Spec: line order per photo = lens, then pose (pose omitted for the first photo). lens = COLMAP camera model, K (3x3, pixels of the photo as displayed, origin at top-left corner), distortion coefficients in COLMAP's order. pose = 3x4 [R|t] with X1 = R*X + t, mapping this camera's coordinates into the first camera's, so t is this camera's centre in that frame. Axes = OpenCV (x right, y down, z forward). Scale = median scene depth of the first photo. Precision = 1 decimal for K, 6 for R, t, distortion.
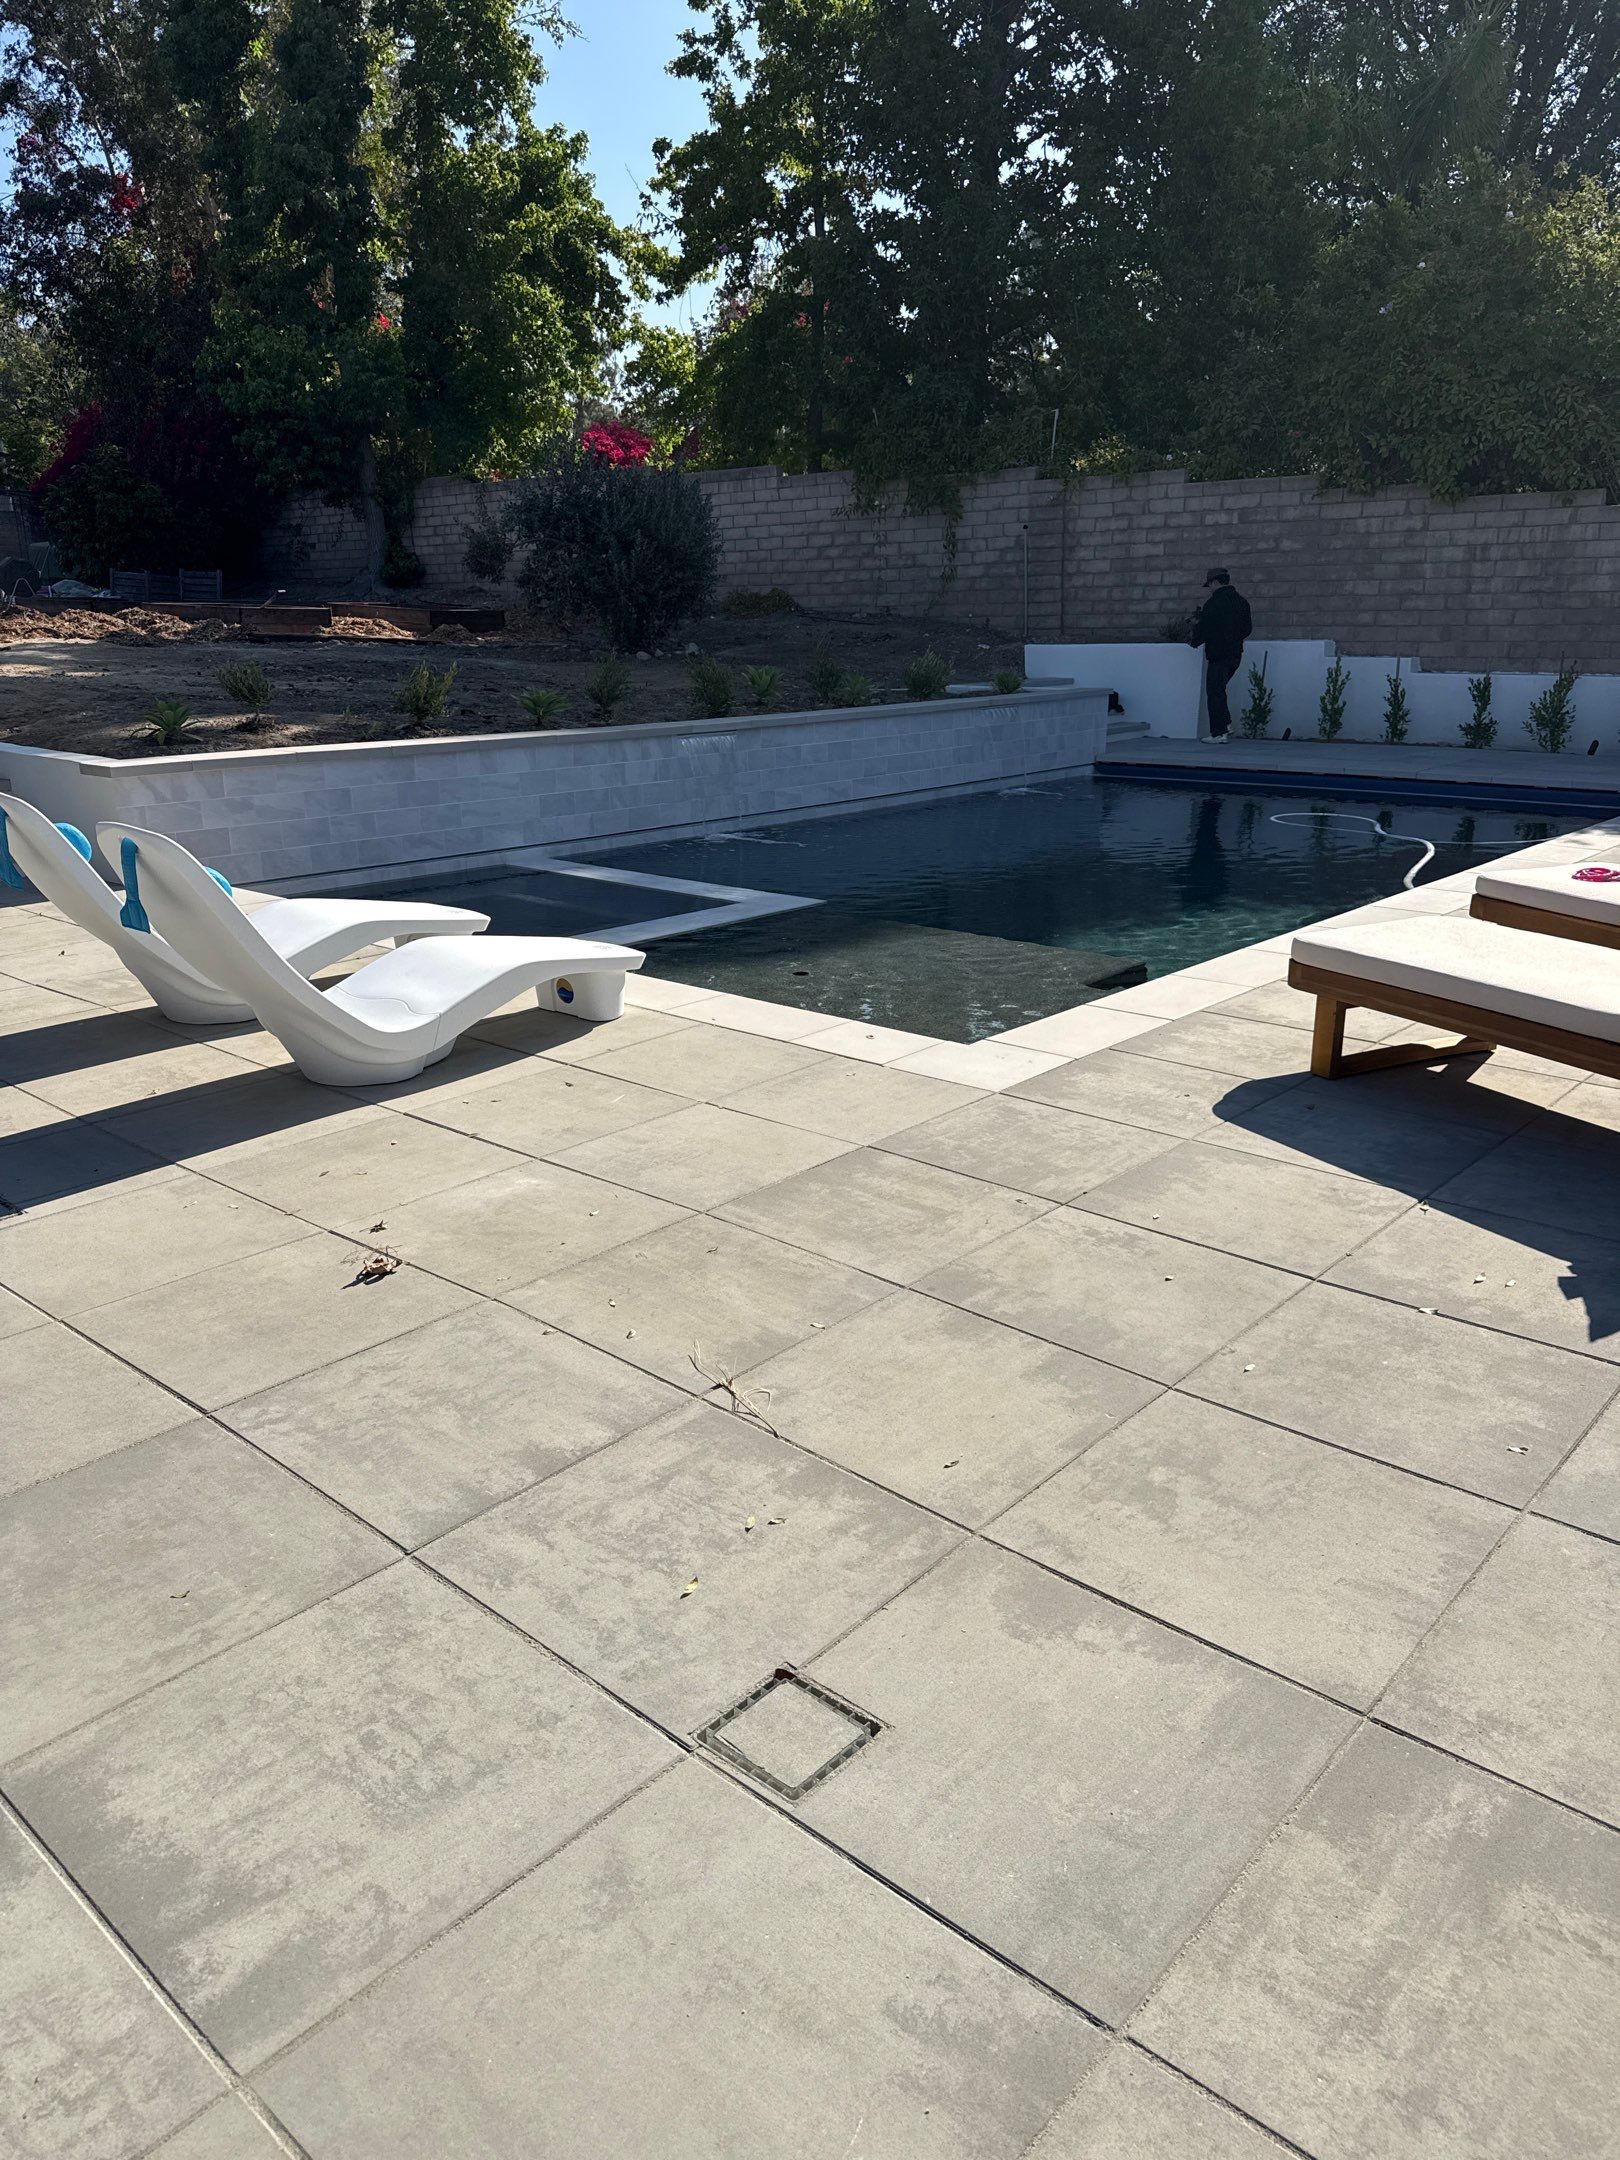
lens RADIAL K [[1510.7, 0, 806.4], [0, 1510.7, 1108.6], [0, 0, 1]] dist [0.105368, -0.165666]
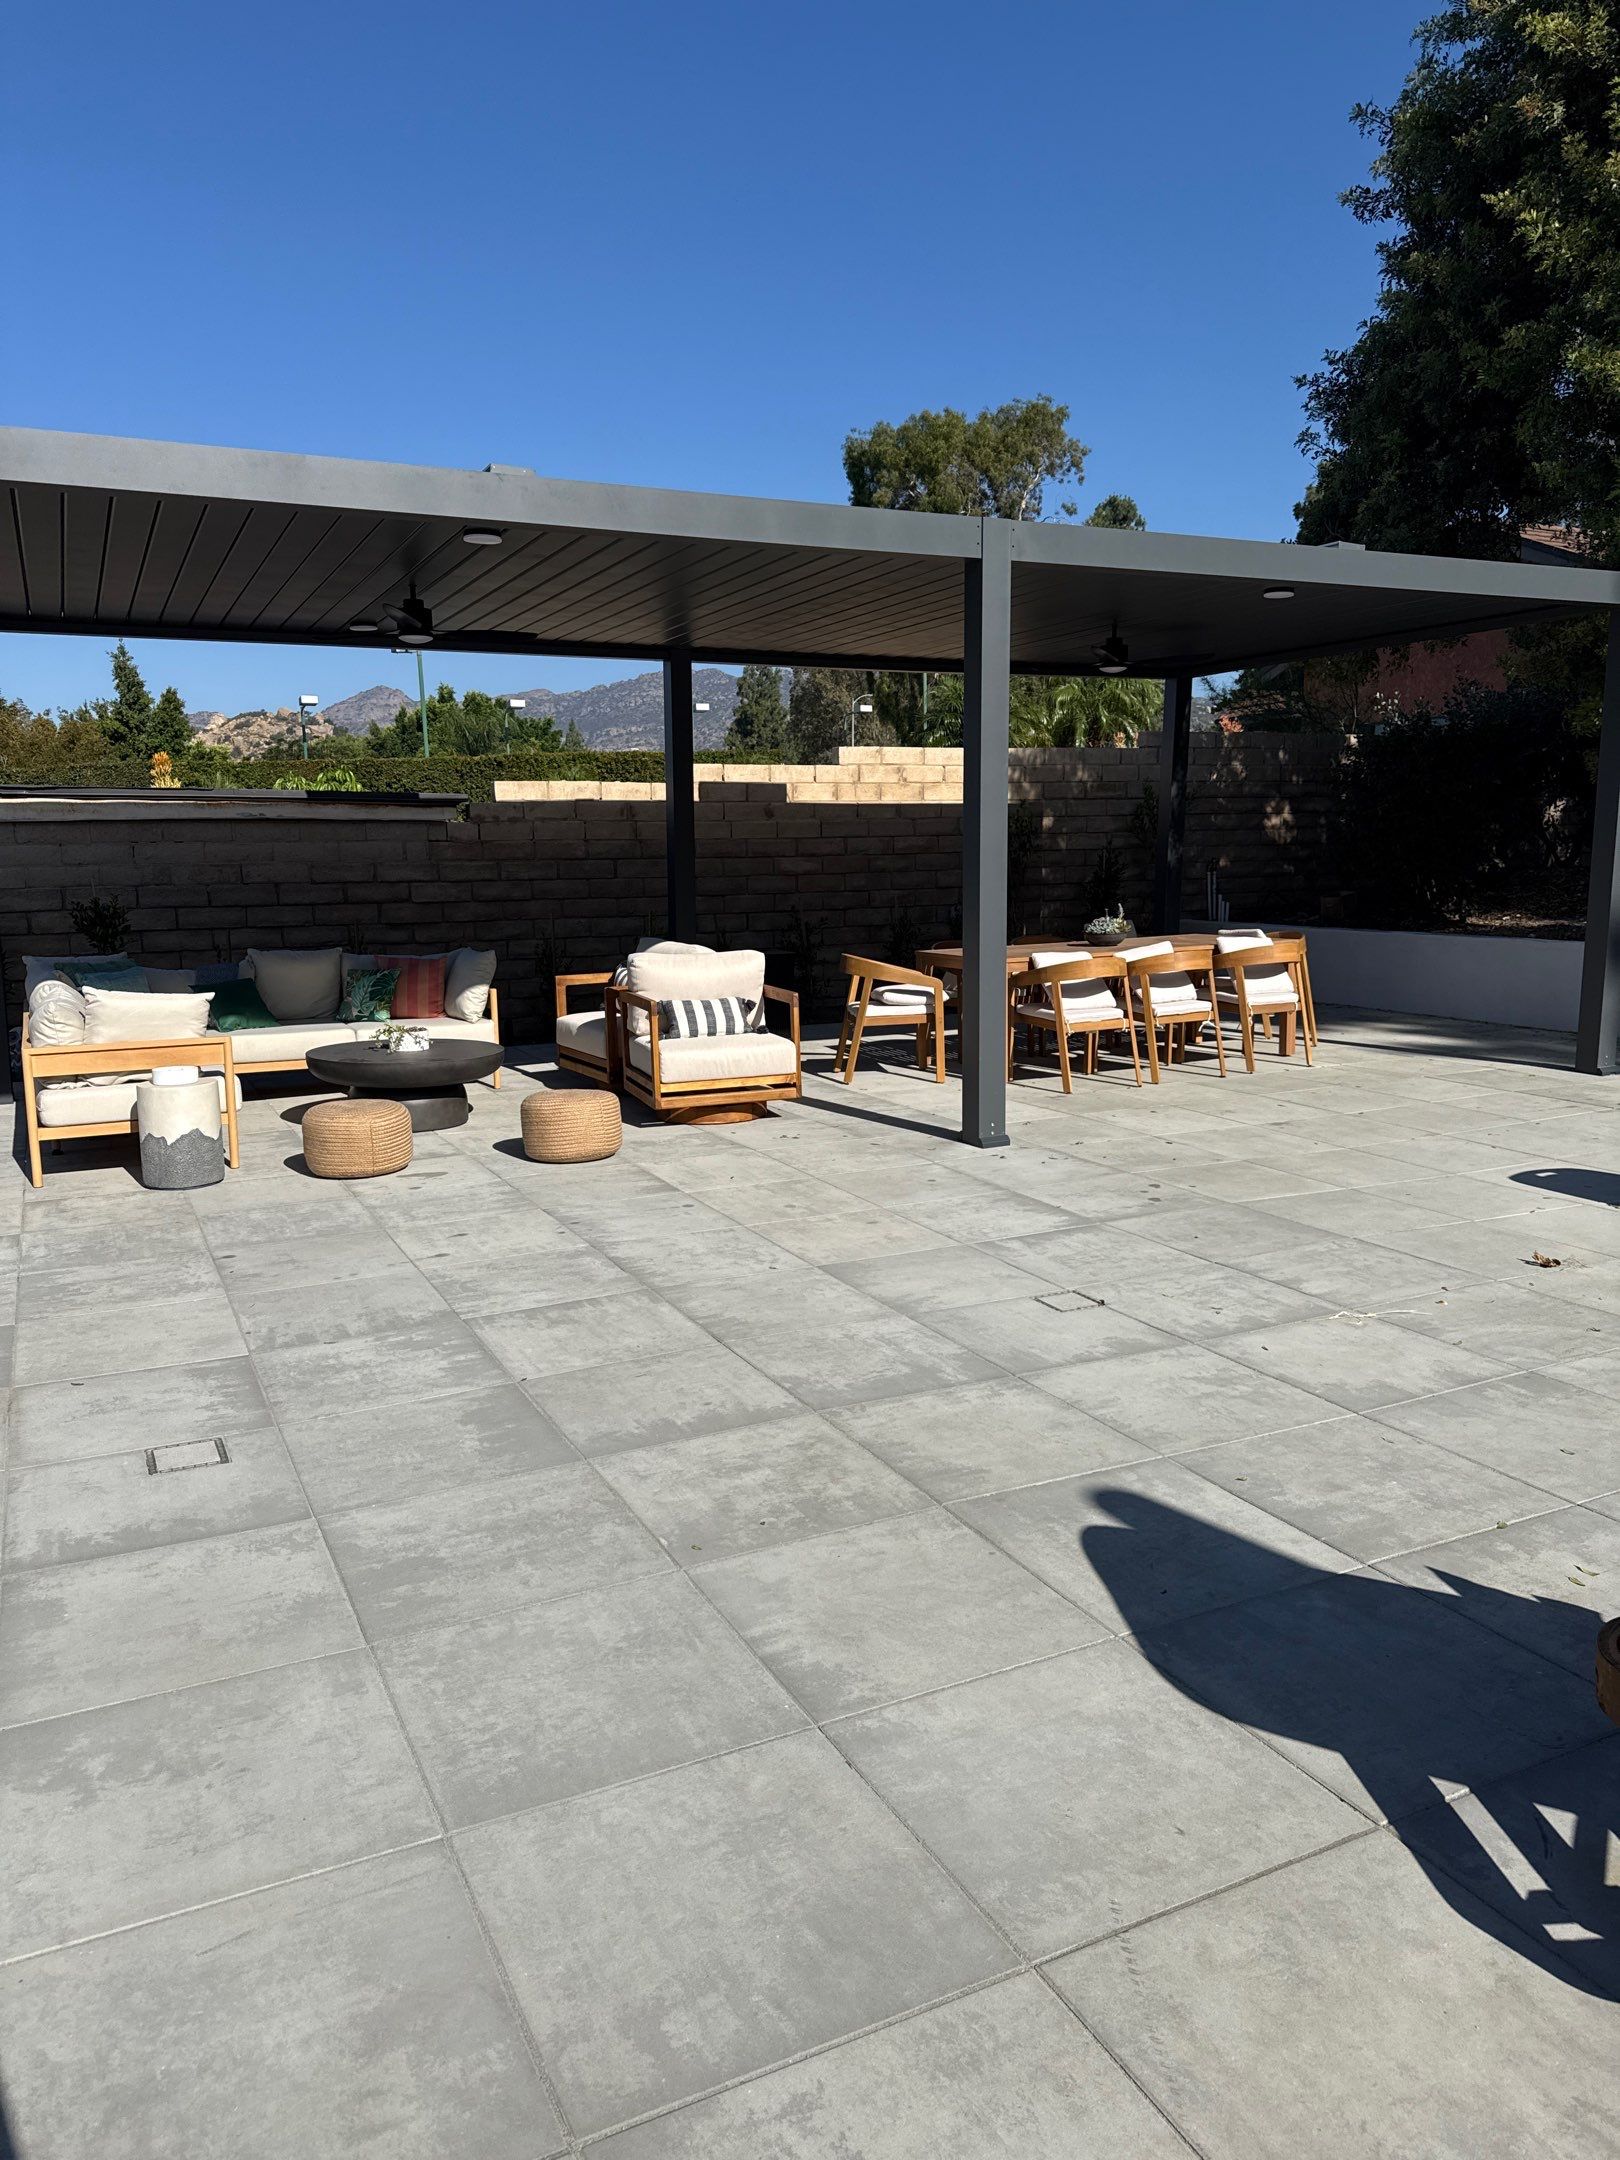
lens RADIAL K [[1520.2, 0, 792.0], [0, 1520.2, 1081.4], [0, 0, 1]] dist [0.028954, -0.035778]
pose [[-0.380583, 0.160445, -0.910722, 1.905047], [-0.268251, 0.923333, 0.274767, -0.392824], [0.884985, 0.348874, -0.308365, 0.994824]]
